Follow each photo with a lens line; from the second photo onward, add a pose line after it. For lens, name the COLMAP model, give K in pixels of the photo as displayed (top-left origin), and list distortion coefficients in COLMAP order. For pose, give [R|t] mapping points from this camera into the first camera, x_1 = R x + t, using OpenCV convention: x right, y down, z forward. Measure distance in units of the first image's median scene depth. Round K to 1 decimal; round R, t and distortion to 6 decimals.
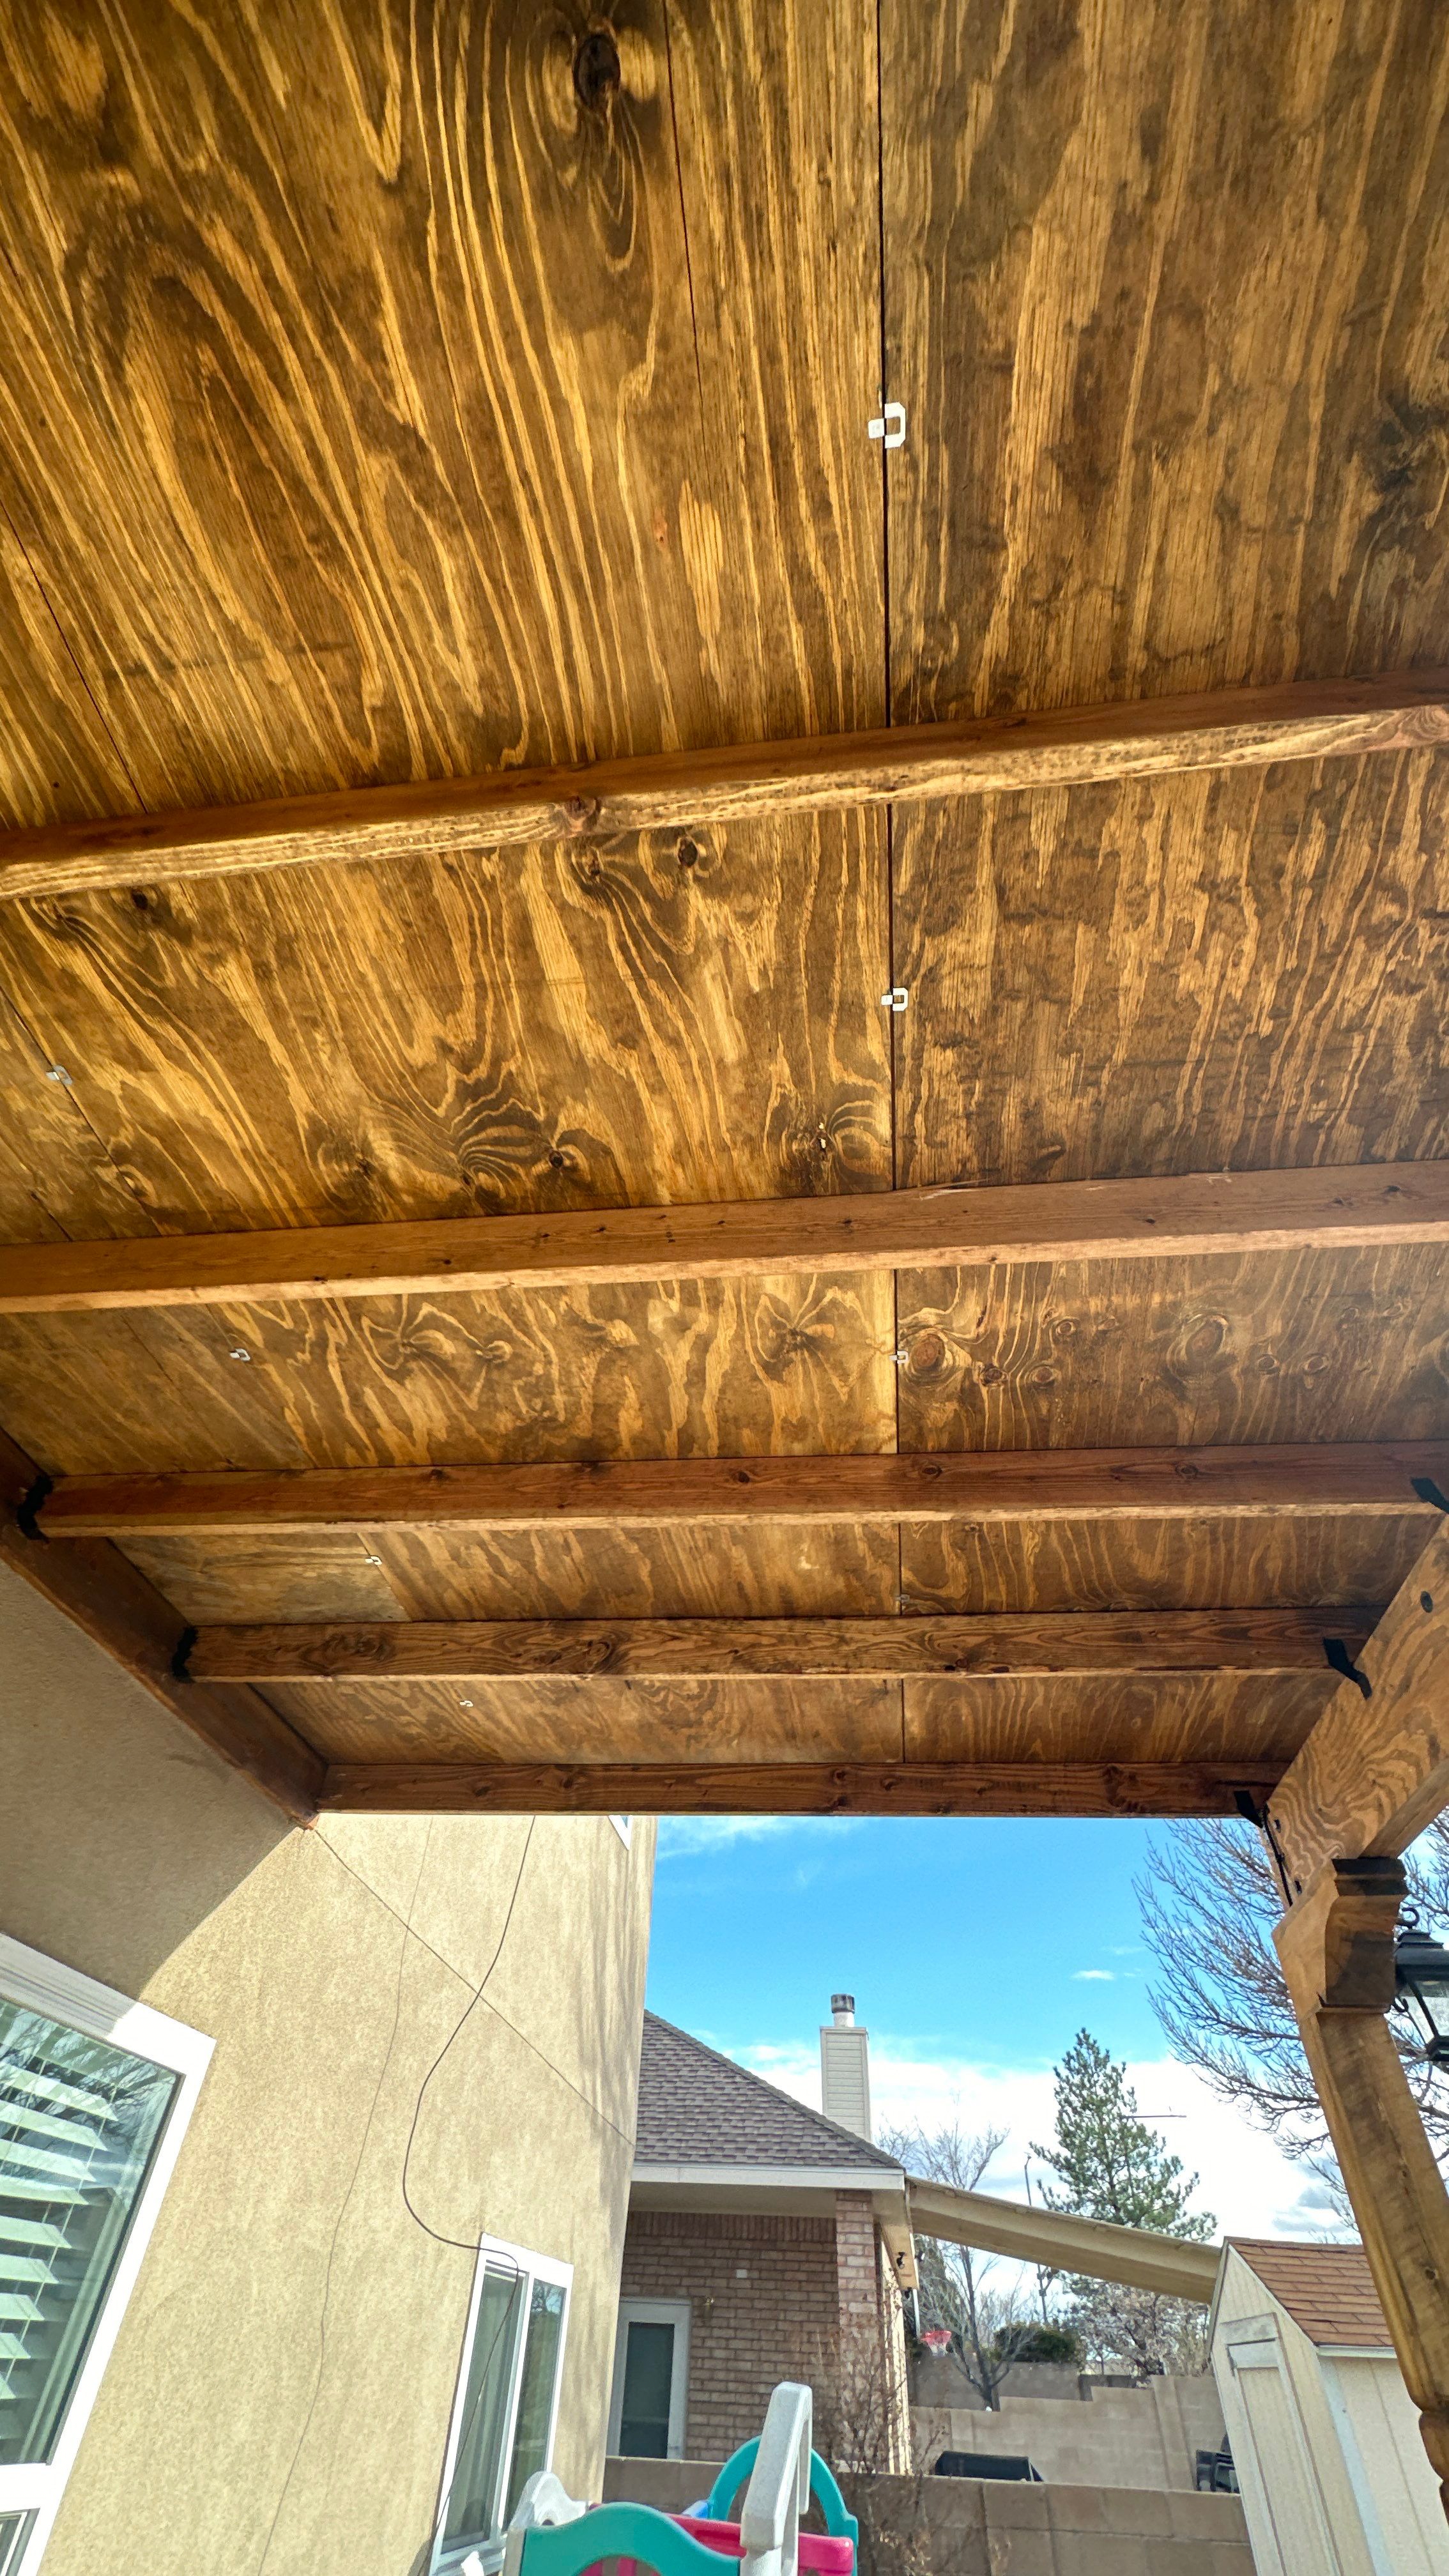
lens RADIAL K [[1028.6, 0, 729.3], [0, 1028.6, 1279.6], [0, 0, 1]] dist [-0.004463, -0.000529]
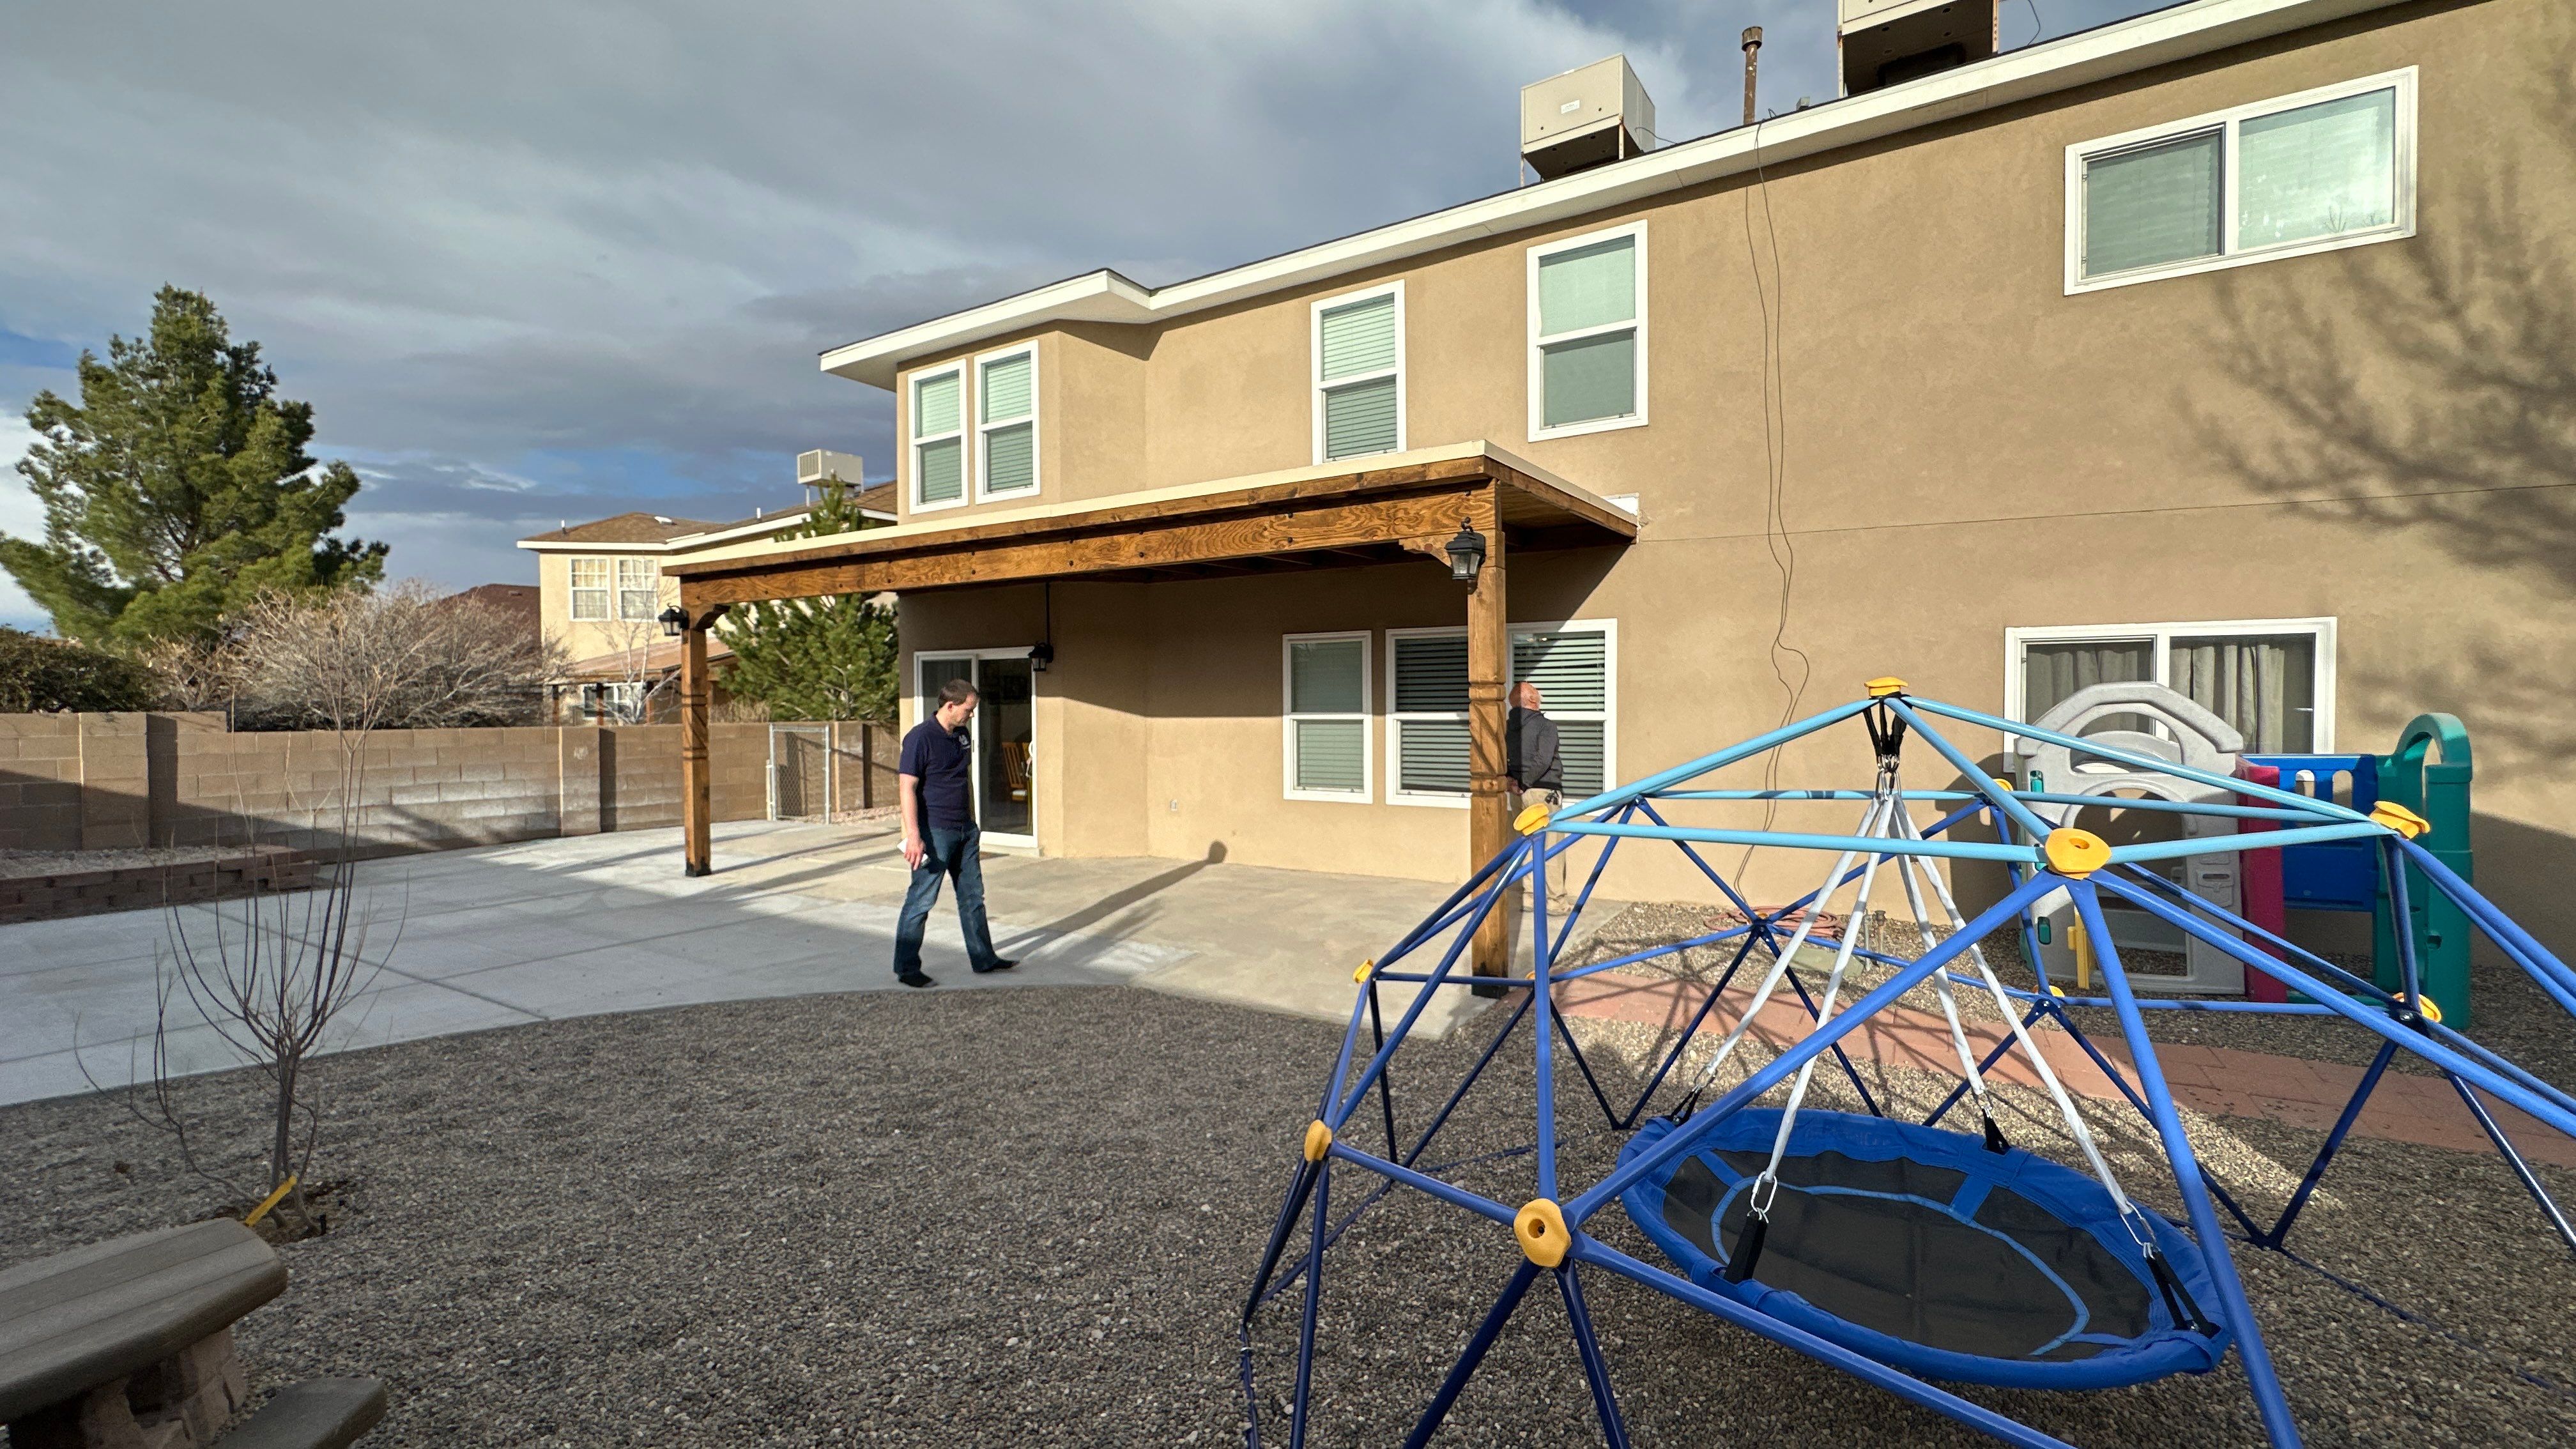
lens RADIAL K [[1025.8, 0, 1287.5], [0, 1025.8, 721.5], [0, 0, 1]] dist [-0.005212, 0.000835]
pose [[-0.413445, -0.018215, -0.910347, 2.834375], [0.661044, 0.681553, -0.313858, 1.357259], [0.626166, -0.731542, -0.269744, 1.068373]]
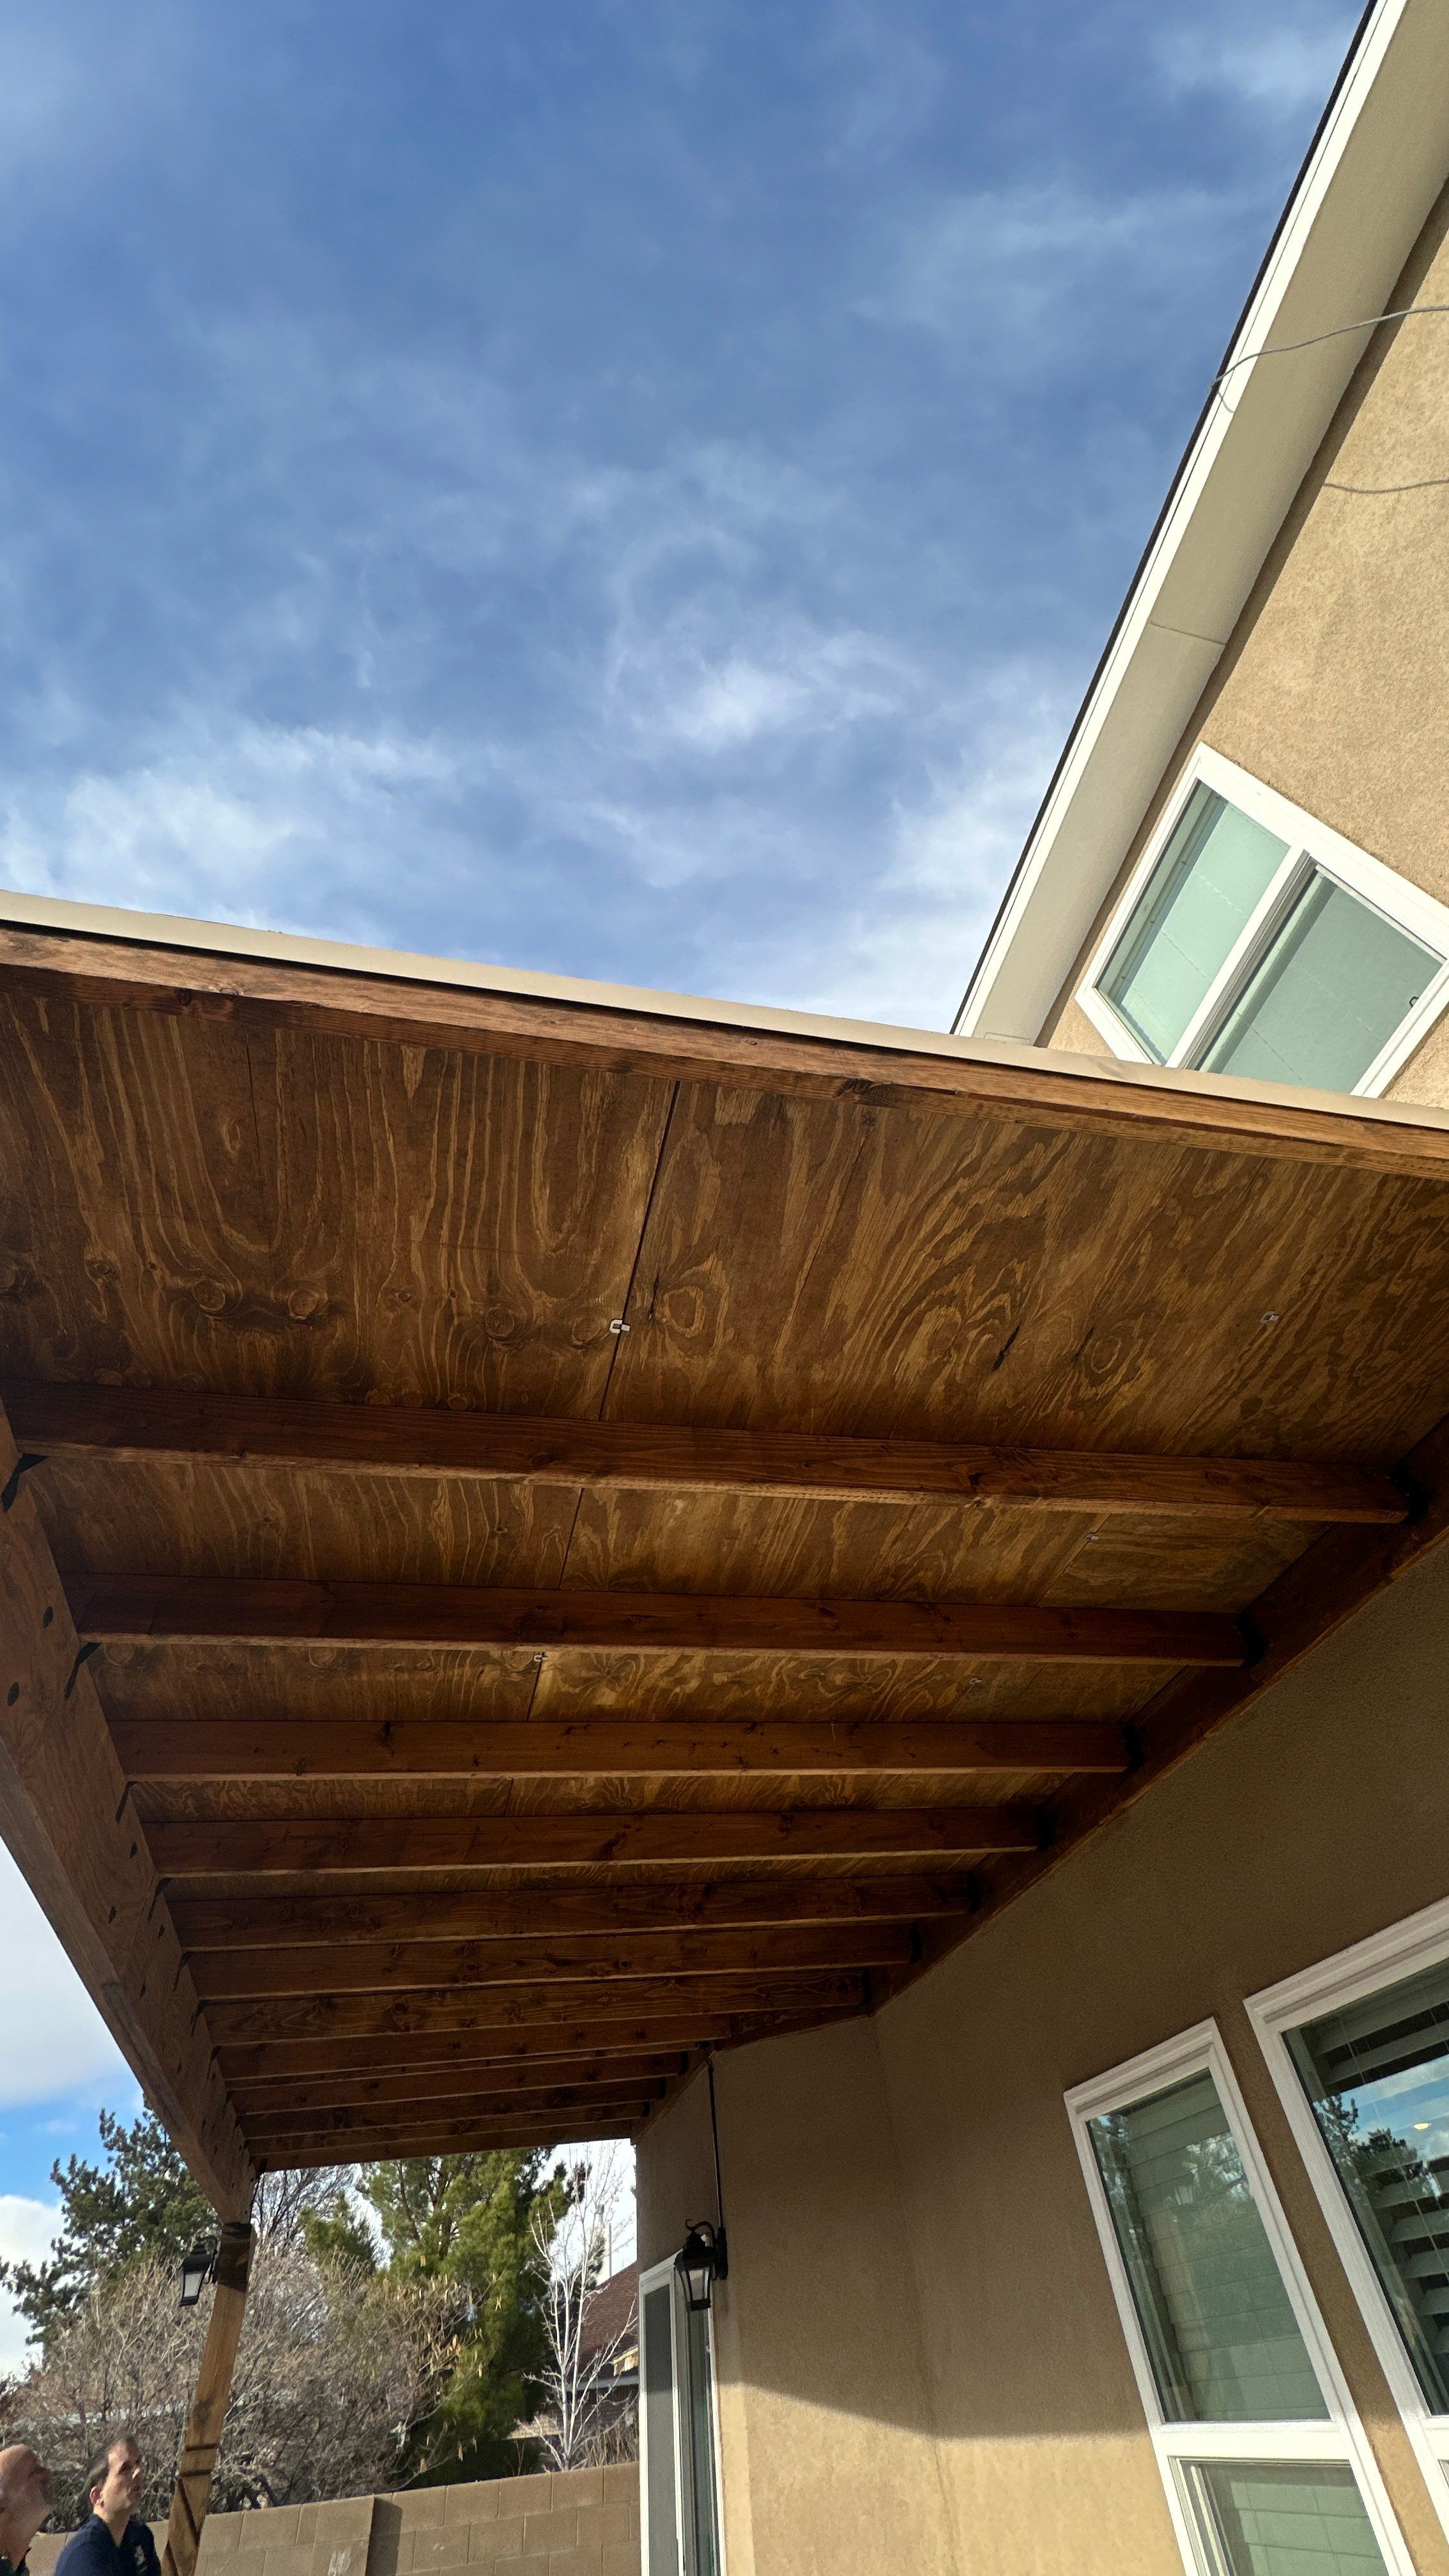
lens RADIAL K [[1027.5, 0, 726.4], [0, 1027.5, 1291.4], [0, 0, 1]] dist [0.000684, -0.000006]
pose [[-0.936835, -0.231024, -0.262618, 0.308215], [0.283611, -0.062307, -0.956913, 1.146703], [0.204707, -0.970951, 0.123892, 1.025875]]
